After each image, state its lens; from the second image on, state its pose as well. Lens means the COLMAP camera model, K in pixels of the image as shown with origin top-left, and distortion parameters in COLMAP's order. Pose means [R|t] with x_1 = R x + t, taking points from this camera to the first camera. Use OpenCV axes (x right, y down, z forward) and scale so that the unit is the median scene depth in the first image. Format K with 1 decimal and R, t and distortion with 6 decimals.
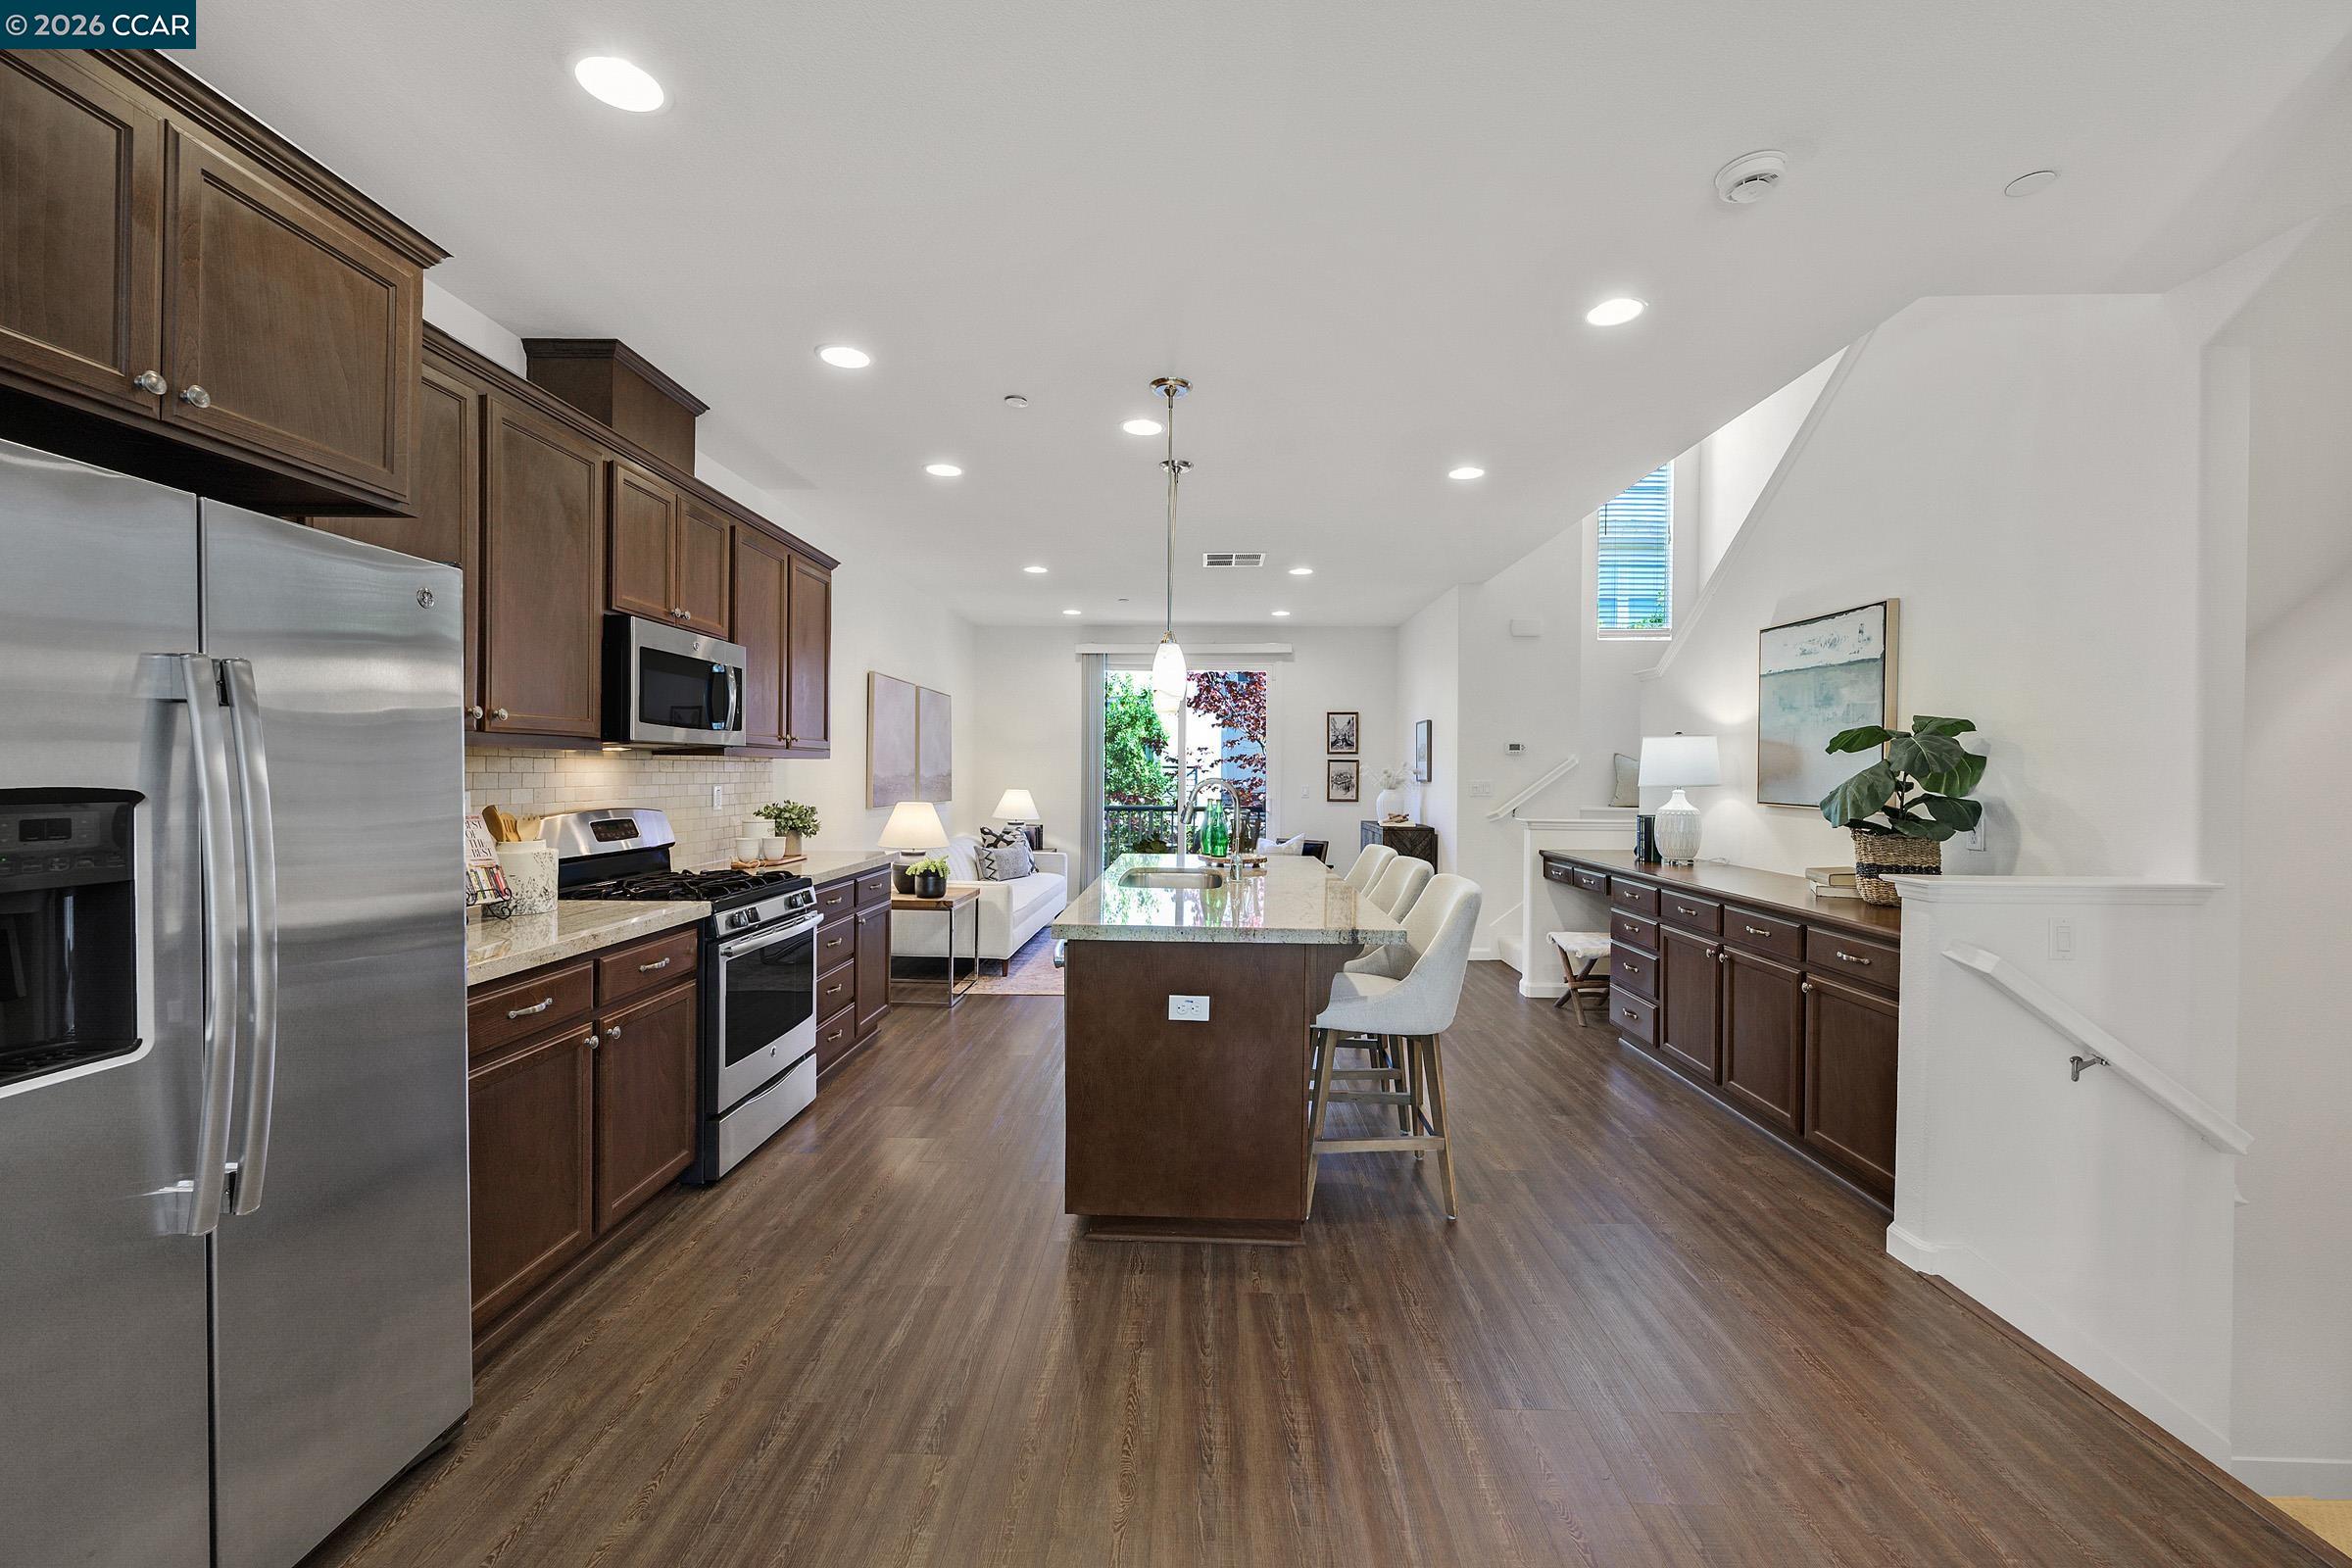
lens RADIAL K [[938.0, 0, 1183.2], [0, 938.0, 777.8], [0, 0, 1]] dist [-0.006370, 0.000676]
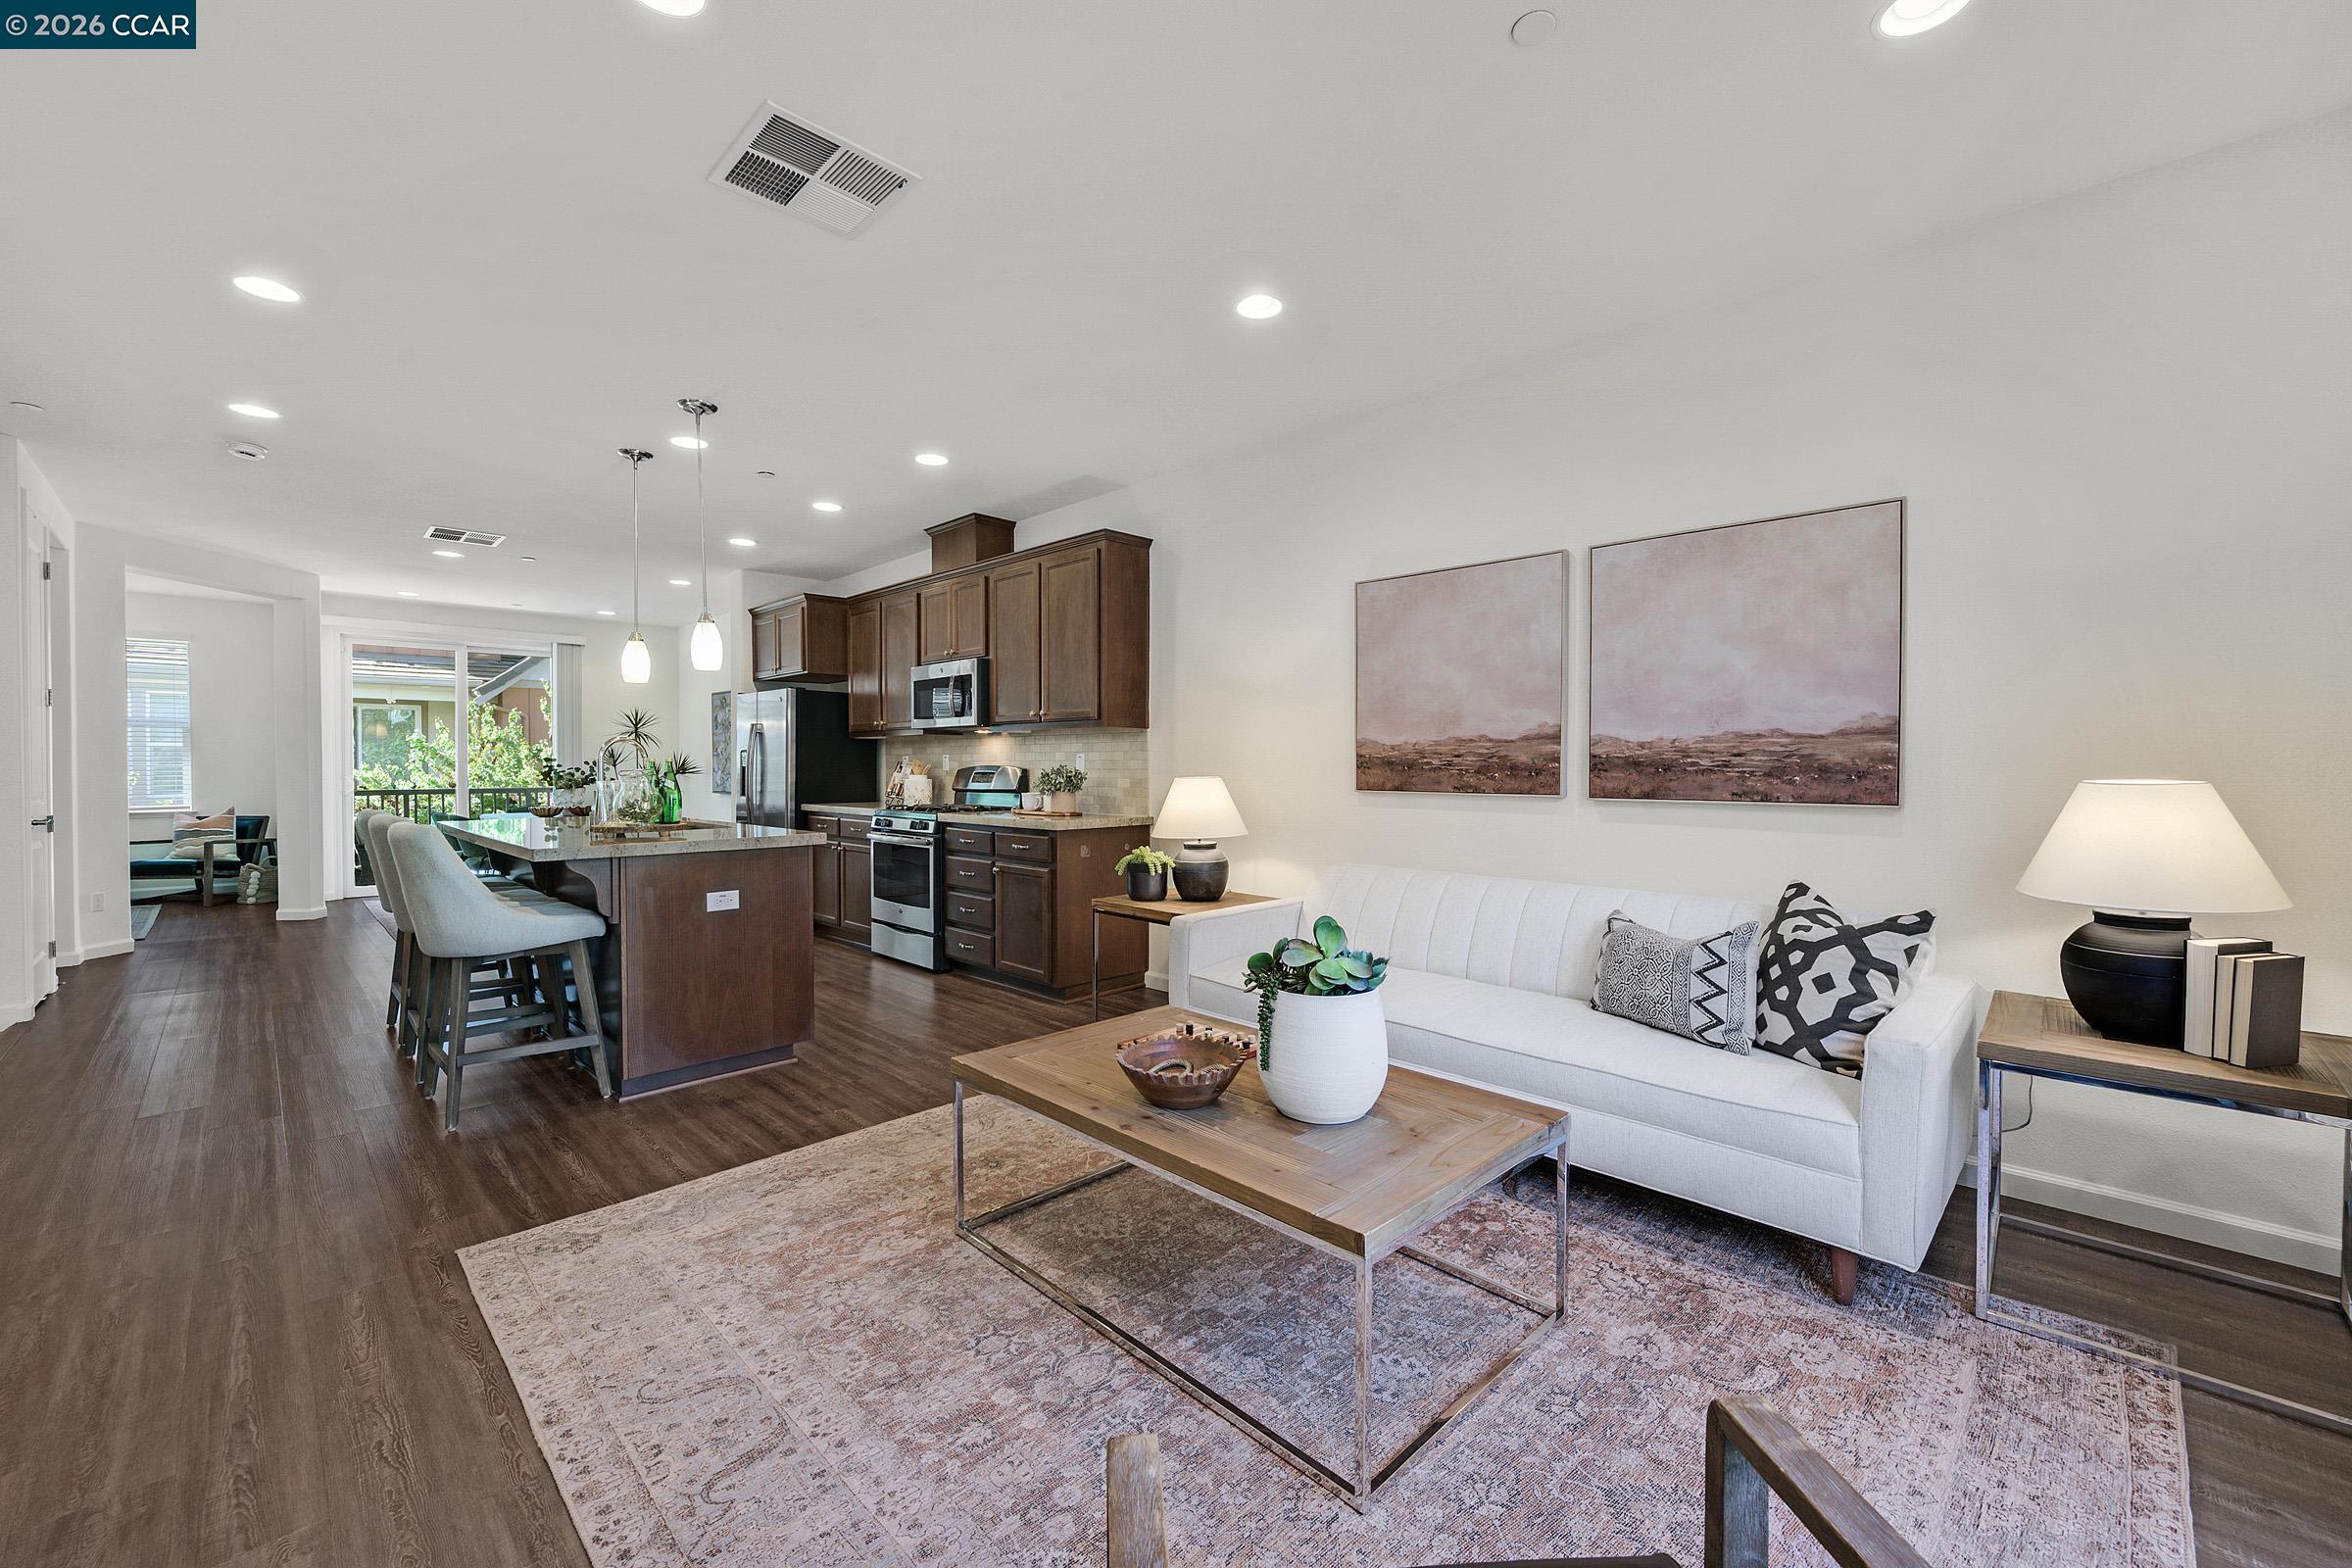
lens RADIAL K [[938.0, 0, 1183.2], [0, 938.0, 777.8], [0, 0, 1]] dist [-0.006370, 0.000676]
pose [[-0.688482, 0.000676, -0.725253, 0.473819], [-0.011611, 0.999861, 0.011954, 0.034578], [0.725161, 0.016651, -0.688379, 2.798520]]
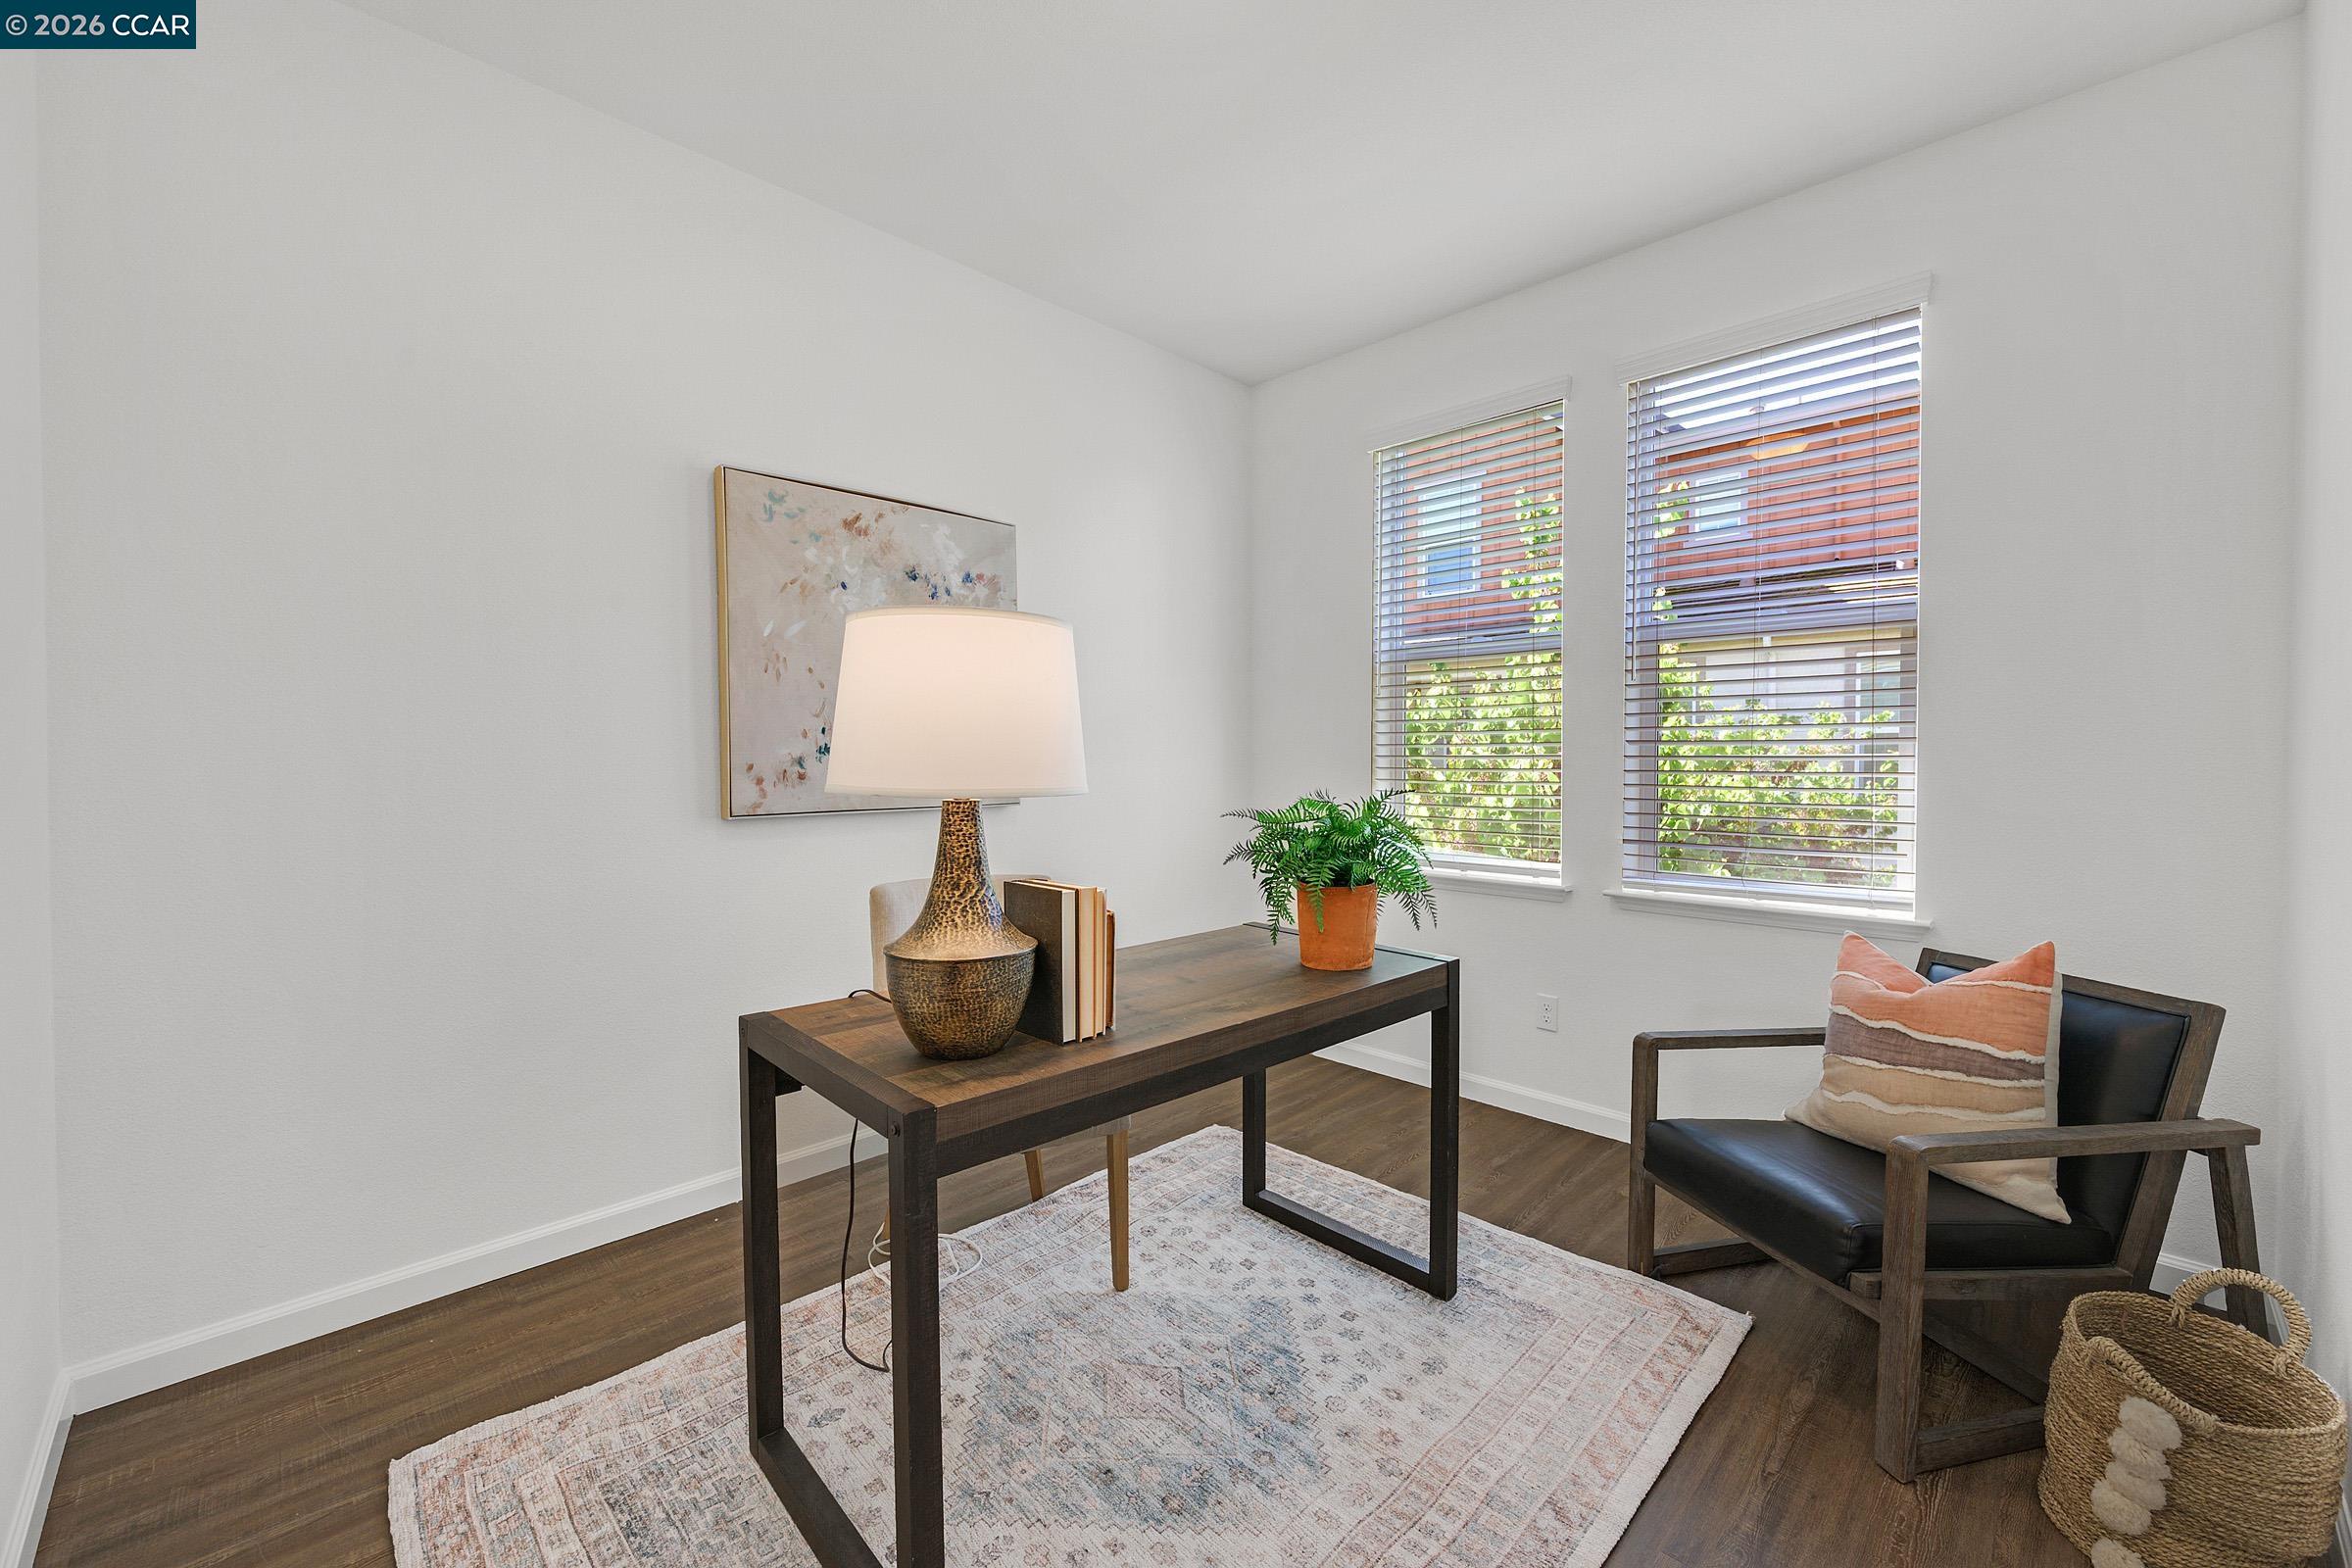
lens RADIAL K [[938.0, 0, 1183.2], [0, 938.0, 777.8], [0, 0, 1]] dist [-0.006370, 0.000676]
pose [[-0.719529, -0.017240, 0.694248, 0.393263], [0.001514, 0.999651, 0.026392, 0.065492], [-0.694460, 0.020041, -0.719252, -0.370052]]
